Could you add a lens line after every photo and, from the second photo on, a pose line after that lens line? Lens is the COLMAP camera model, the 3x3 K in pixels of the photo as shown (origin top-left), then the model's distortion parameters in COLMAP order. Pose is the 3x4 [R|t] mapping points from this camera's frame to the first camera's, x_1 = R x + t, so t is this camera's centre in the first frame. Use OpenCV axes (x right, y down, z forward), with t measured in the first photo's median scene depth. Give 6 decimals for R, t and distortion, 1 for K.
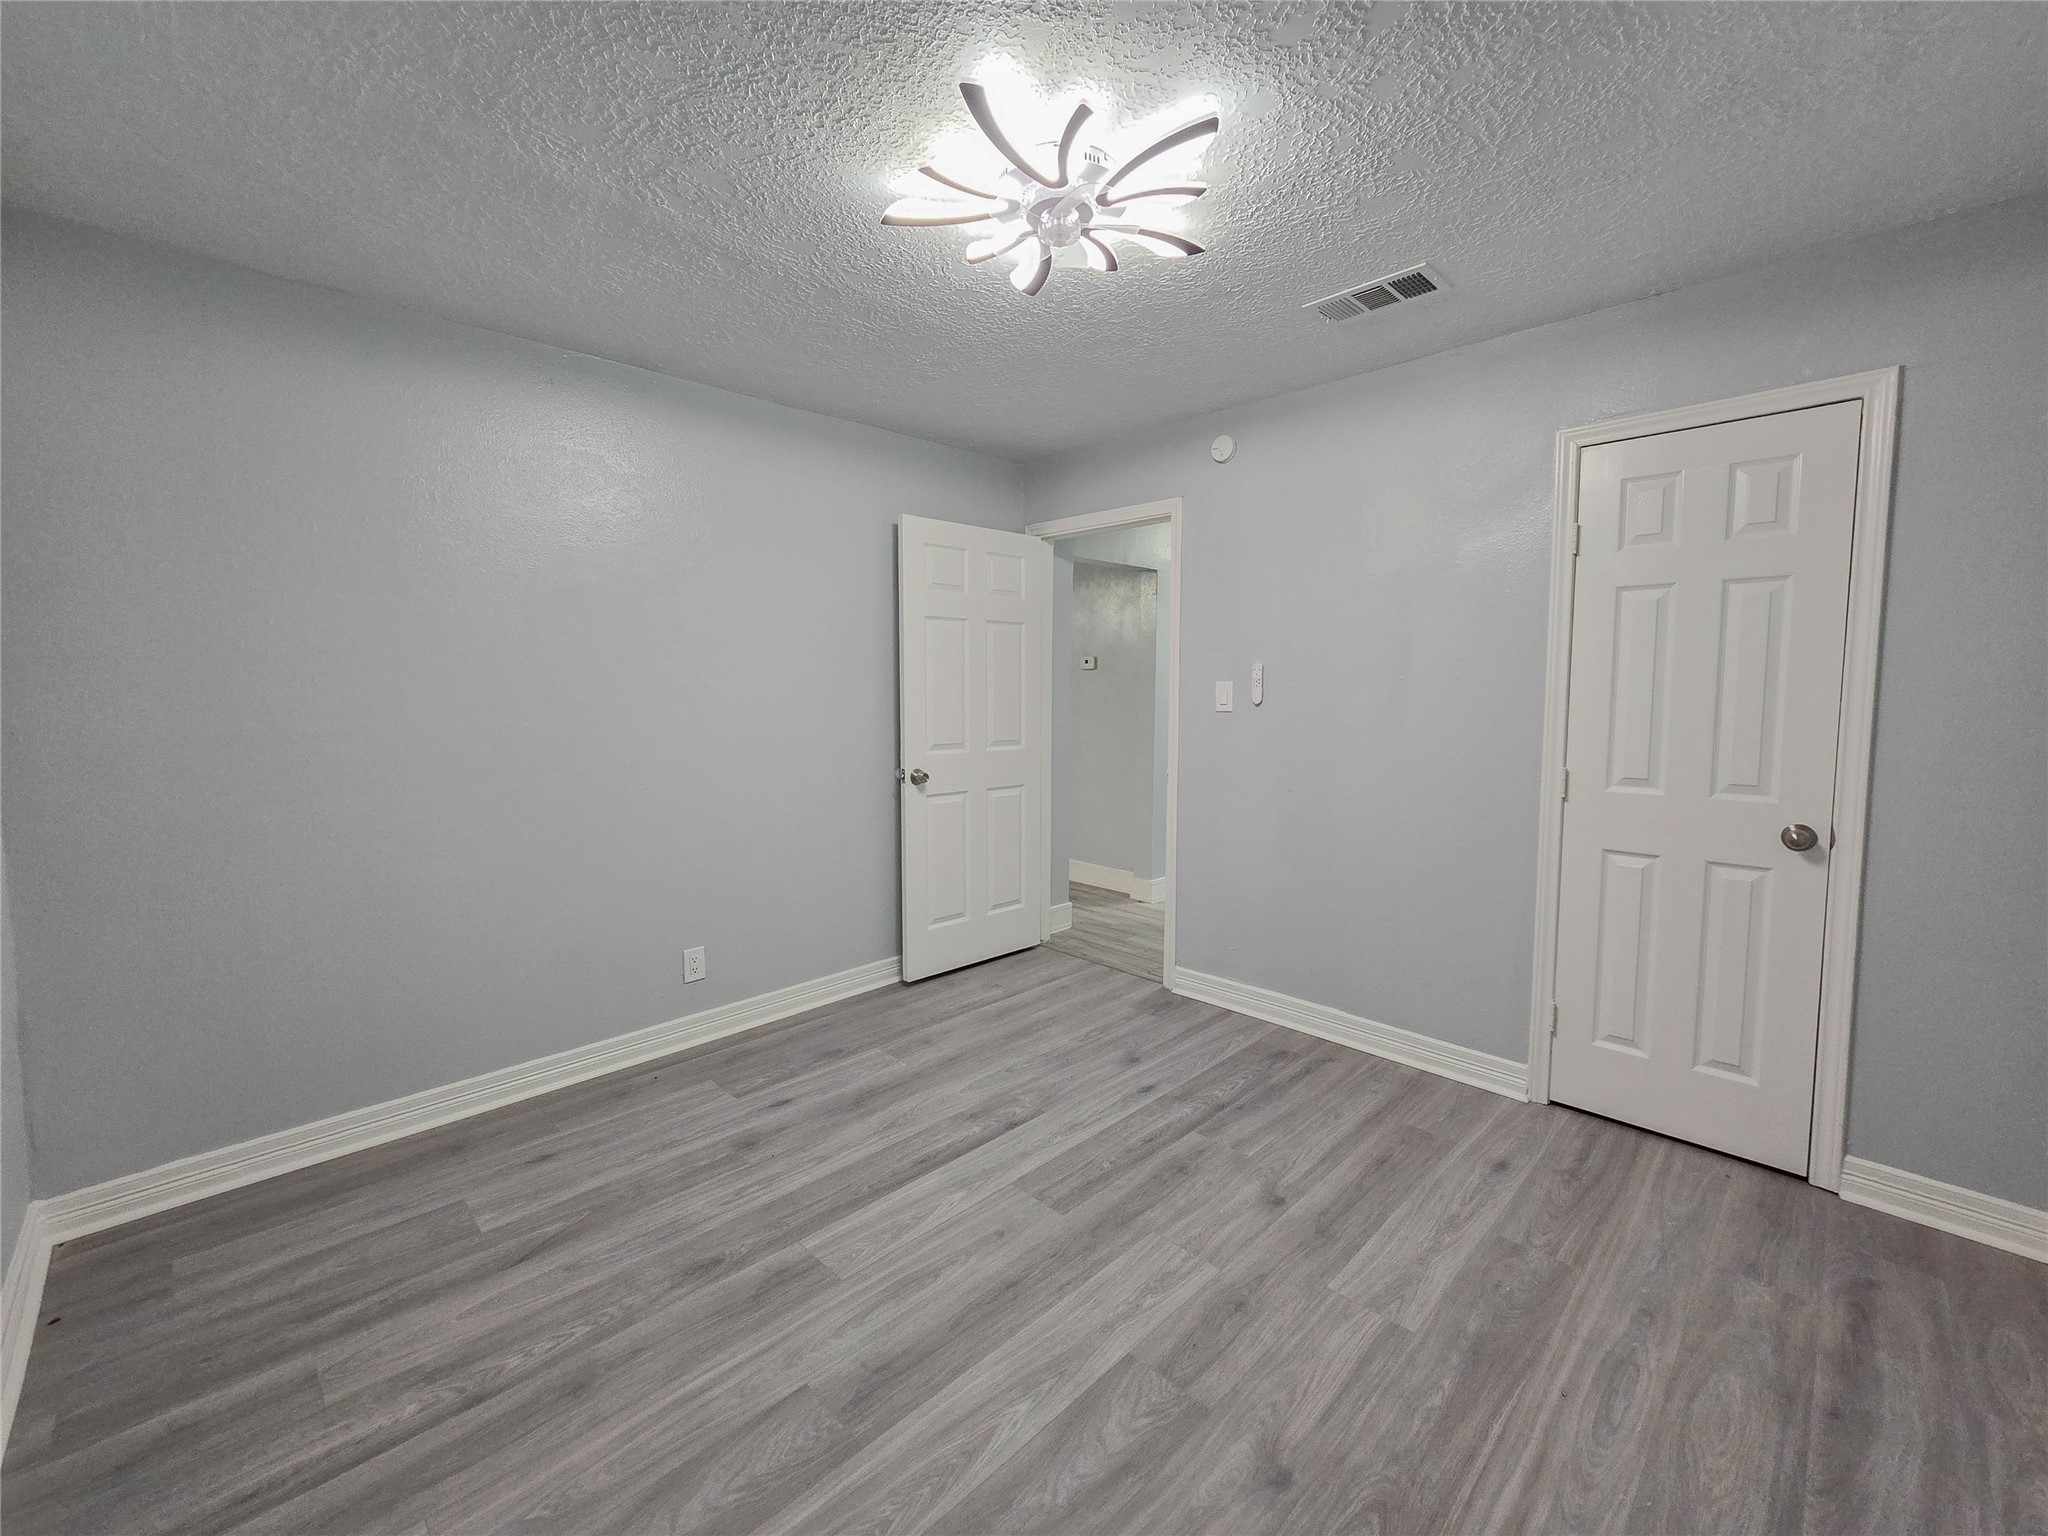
lens RADIAL K [[842.4, 0, 1039.7], [0, 842.4, 749.2], [0, 0, 1]] dist [0.000672, -0.000446]
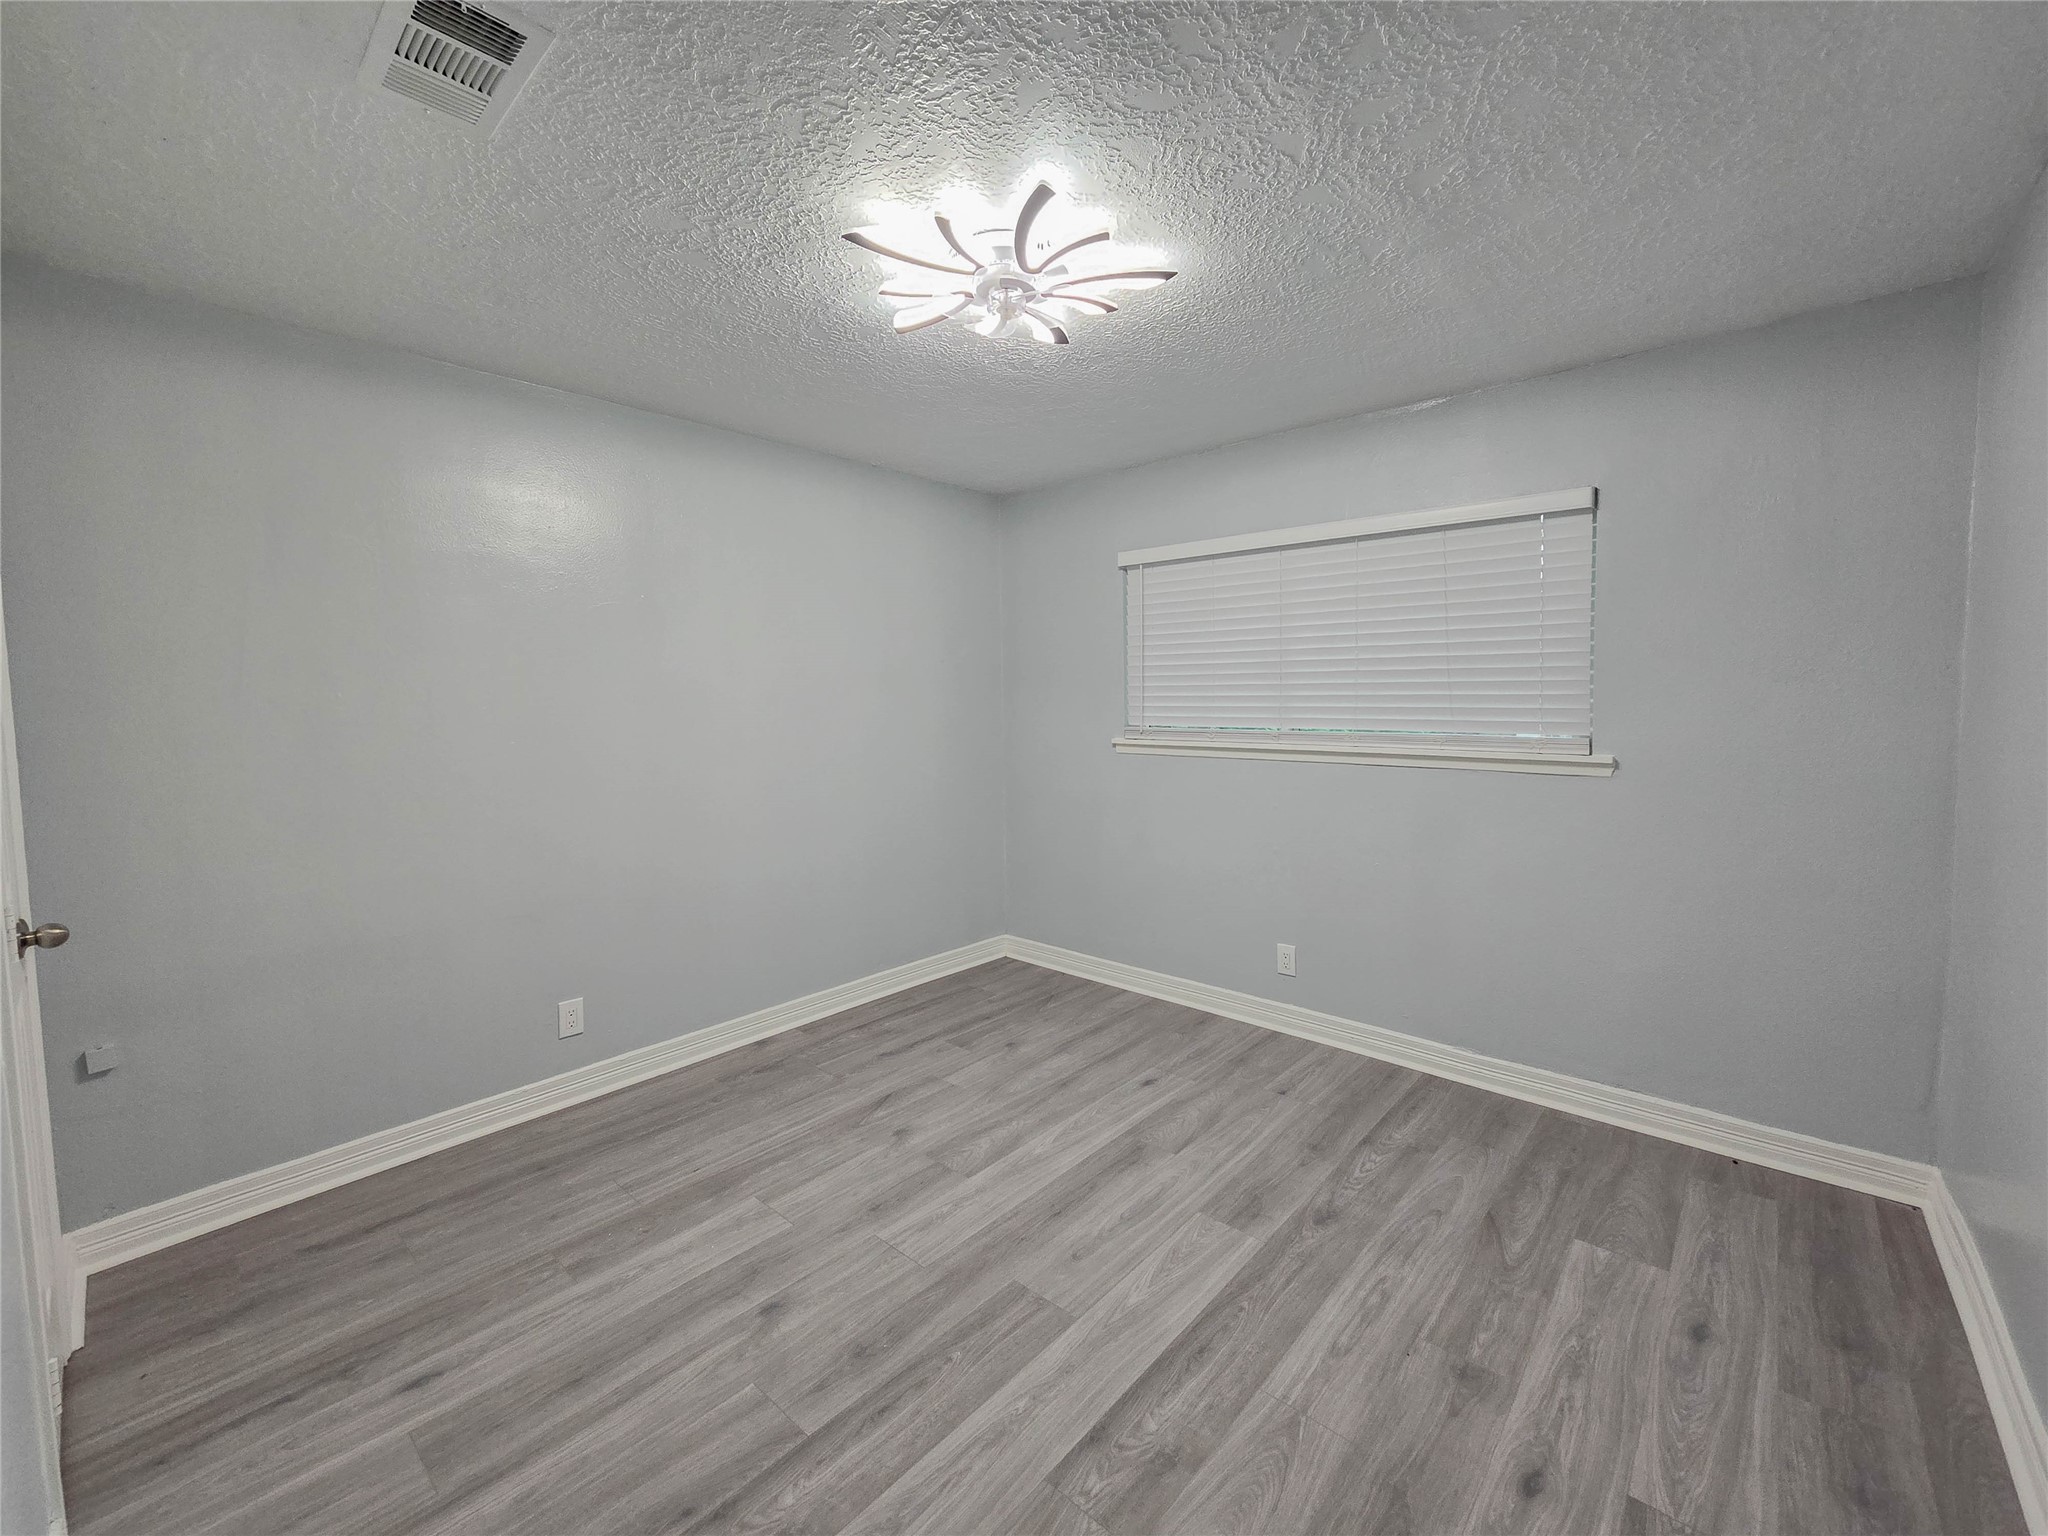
lens RADIAL K [[842.4, 0, 1039.7], [0, 842.4, 749.2], [0, 0, 1]] dist [0.000672, -0.000446]
pose [[-0.998211, 0.015588, -0.057715, 0.045914], [0.008172, 0.991925, 0.126559, -0.162245], [0.059222, 0.125861, -0.990279, 1.928048]]
